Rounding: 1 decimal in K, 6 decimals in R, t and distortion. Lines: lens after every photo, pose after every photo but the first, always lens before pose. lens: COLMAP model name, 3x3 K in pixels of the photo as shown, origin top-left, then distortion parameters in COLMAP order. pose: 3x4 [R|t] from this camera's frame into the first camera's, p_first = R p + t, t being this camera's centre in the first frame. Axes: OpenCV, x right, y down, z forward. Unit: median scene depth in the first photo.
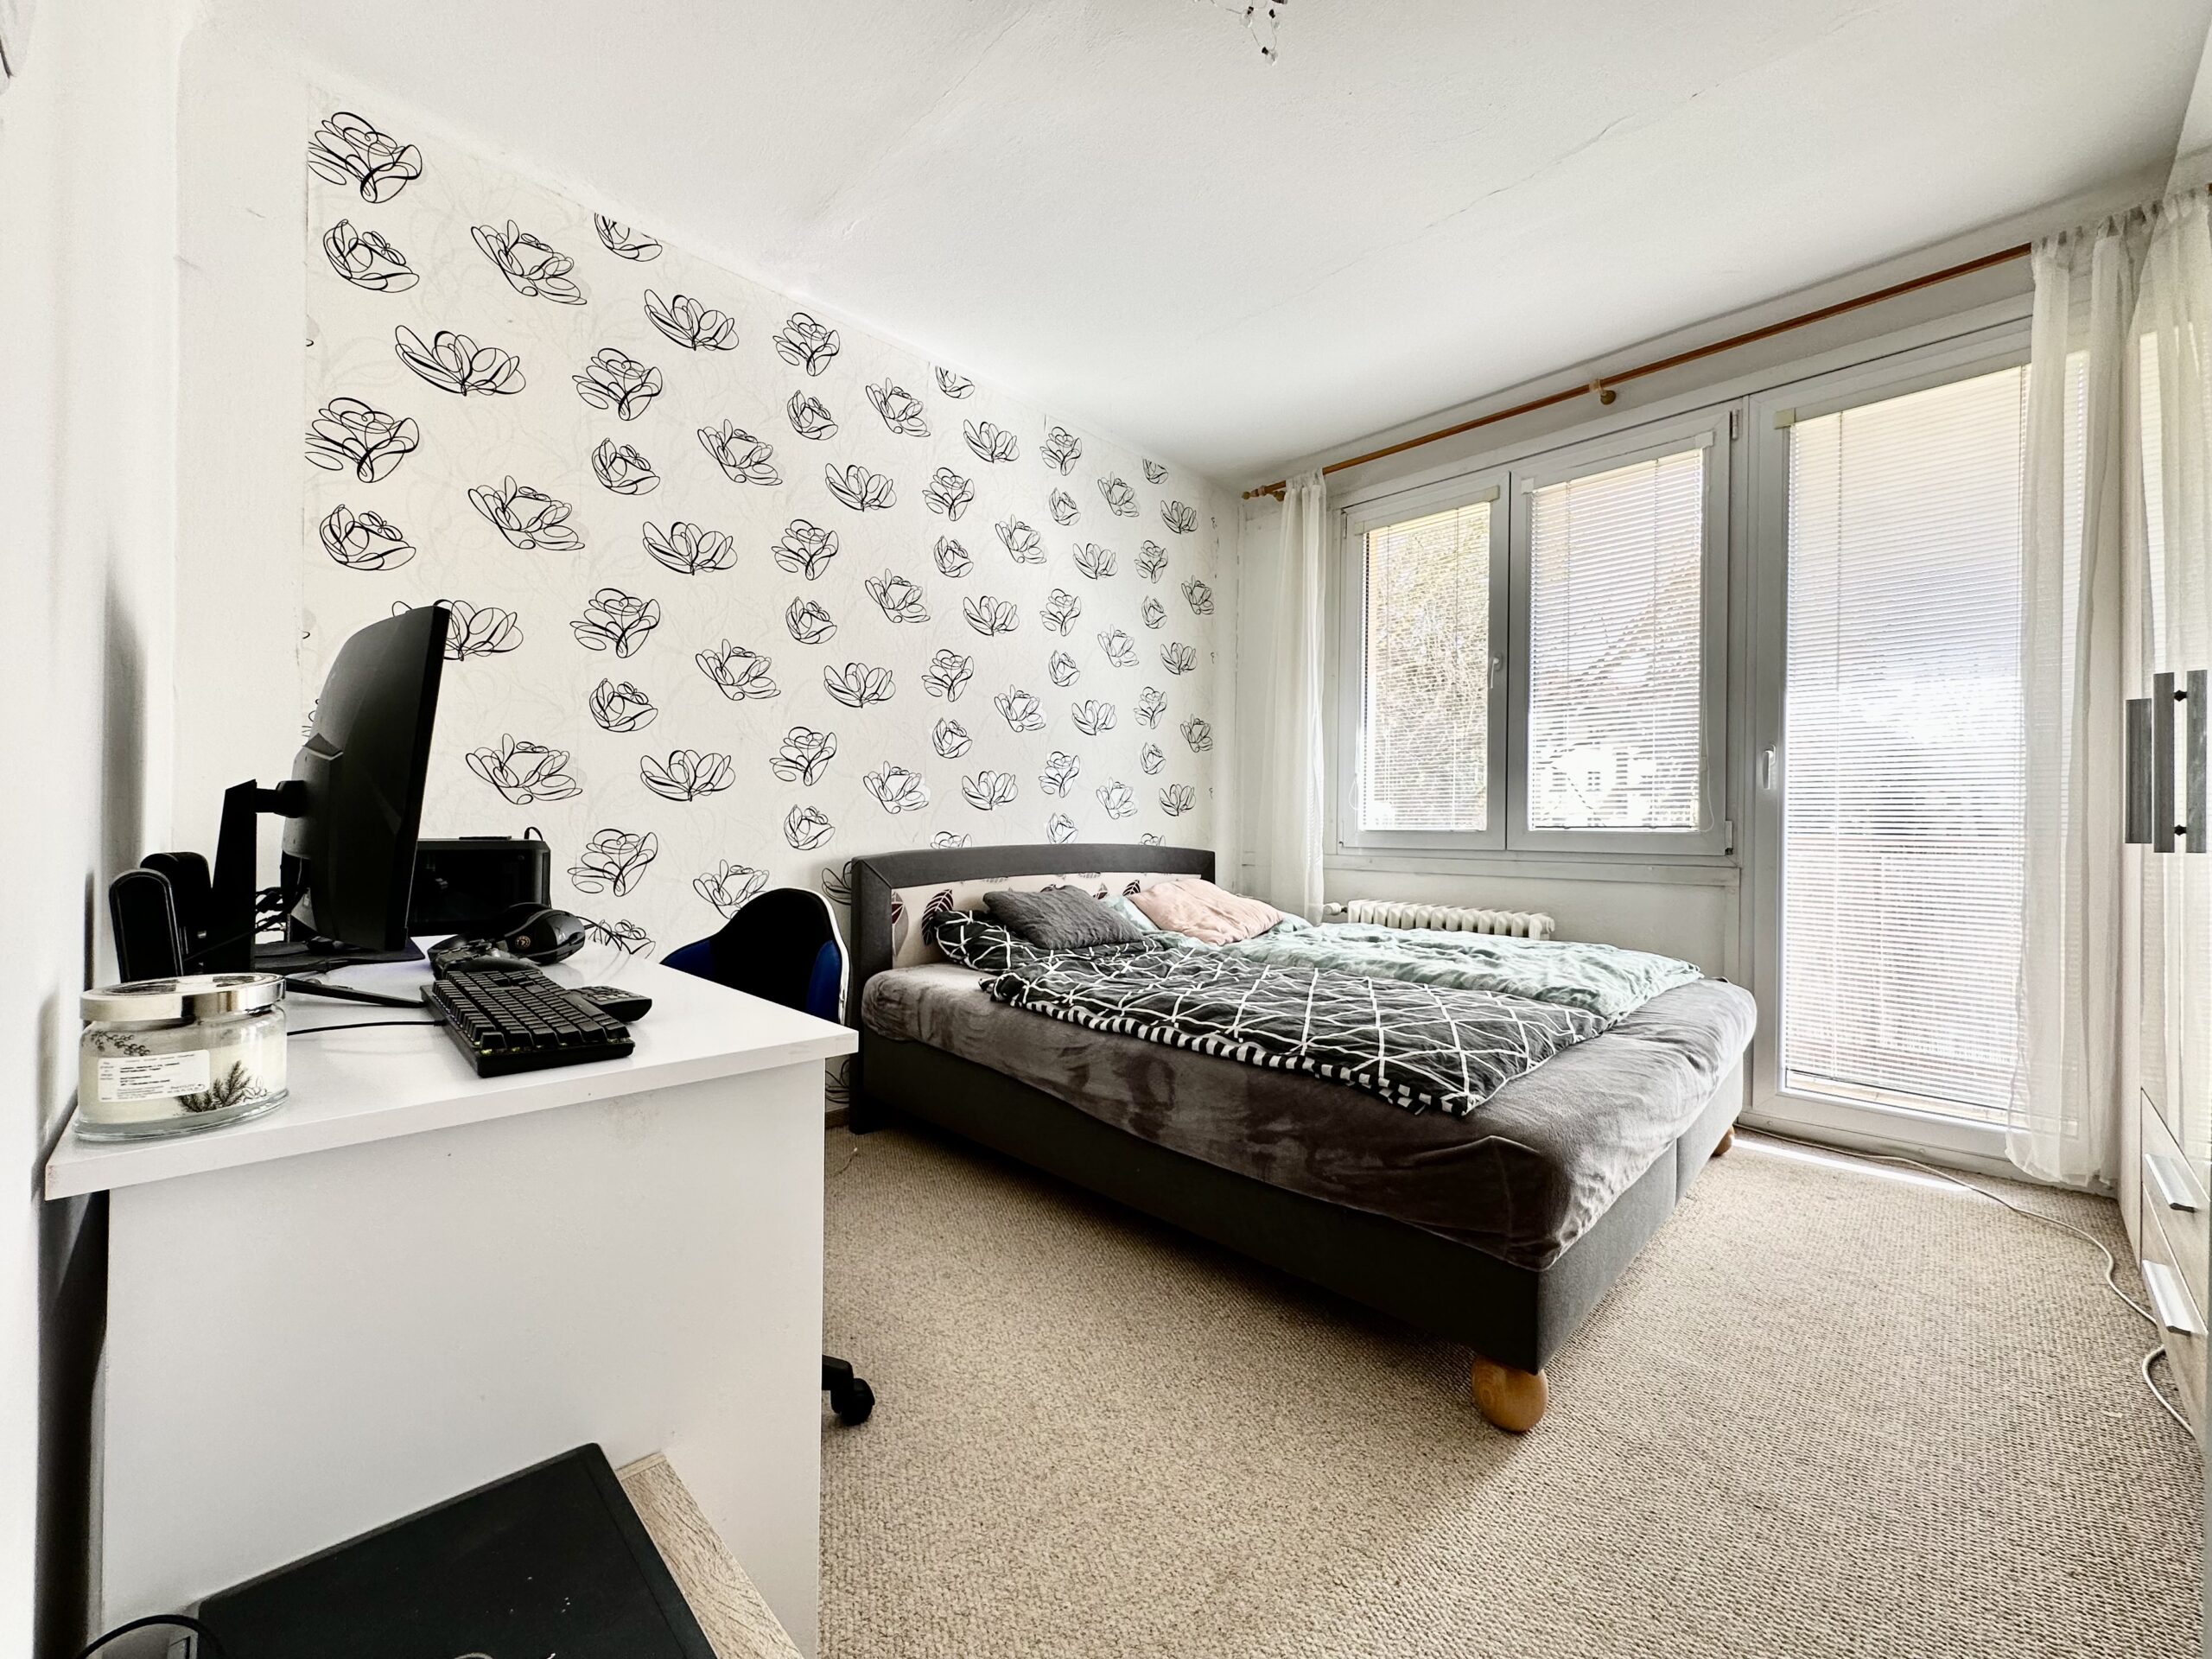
lens RADIAL K [[875.3, 0, 1106.0], [0, 875.3, 829.5], [0, 0, 1]] dist [-0.001915, -0.000262]
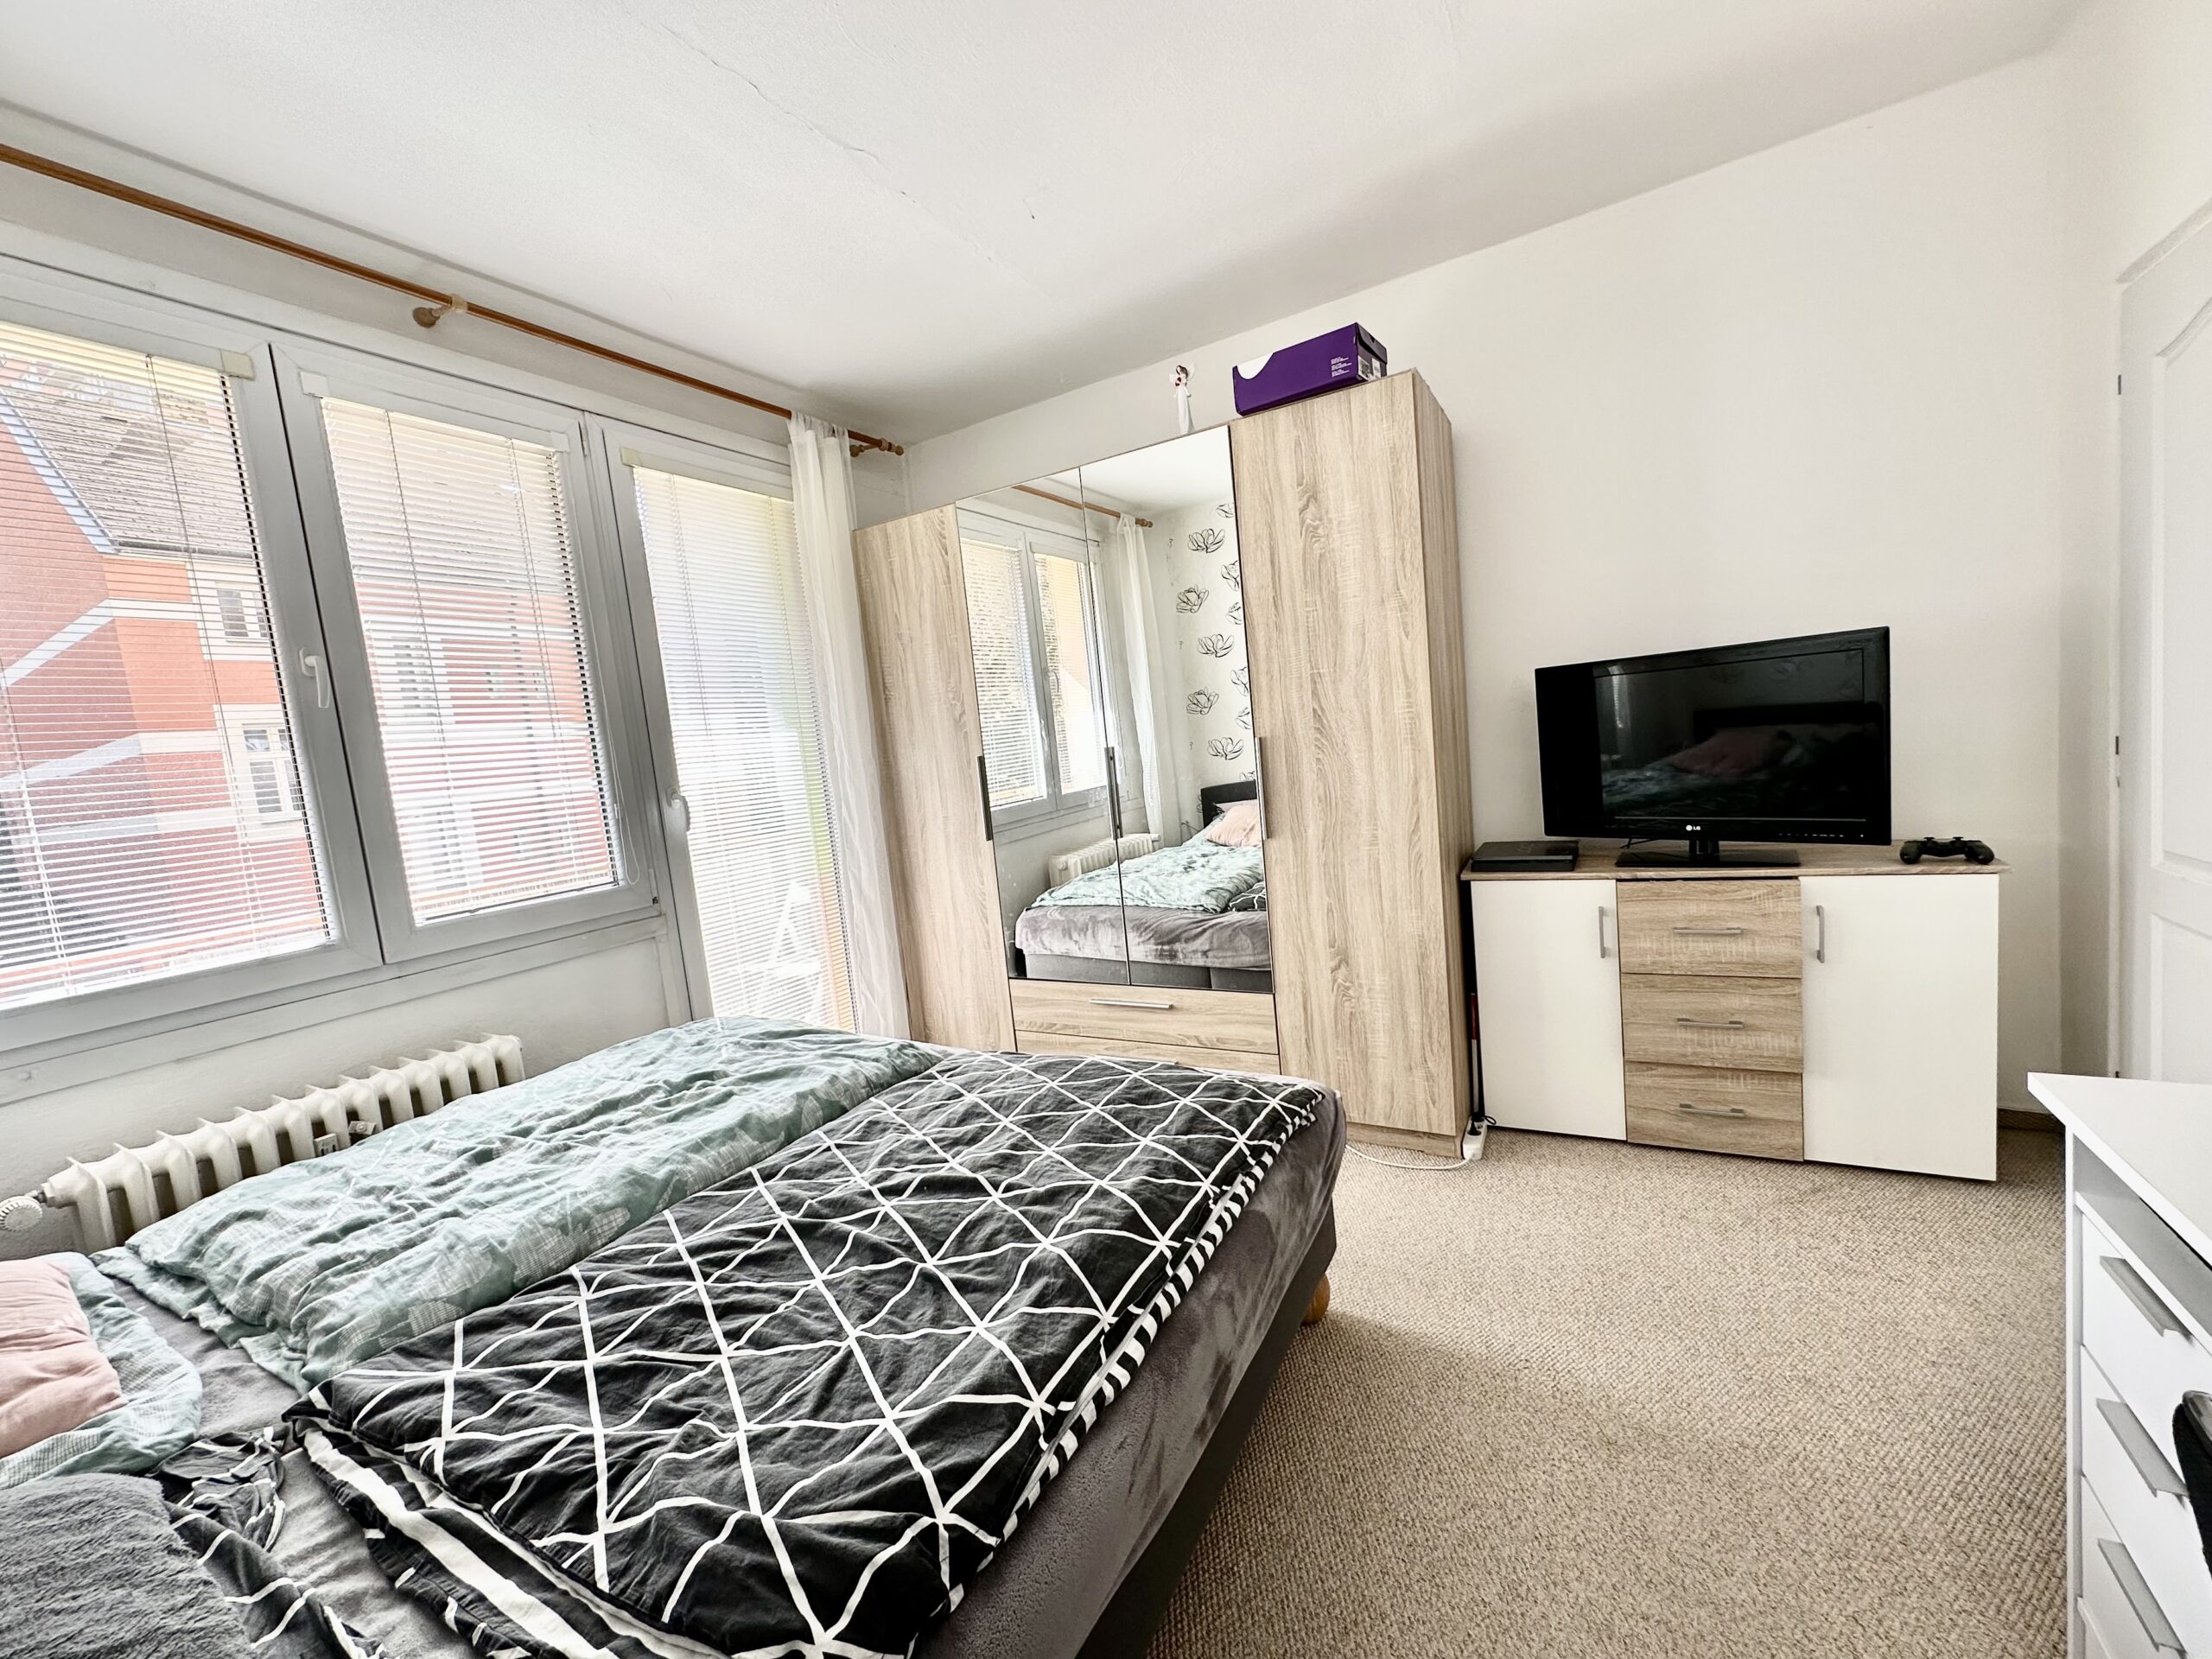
lens RADIAL K [[875.3, 0, 1106.0], [0, 875.3, 829.5], [0, 0, 1]] dist [-0.001915, -0.000262]
pose [[-0.255994, -0.073736, 0.963862, -0.295900], [0.103226, 0.989300, 0.103098, -0.090003], [-0.961151, 0.125888, -0.245643, 0.683145]]
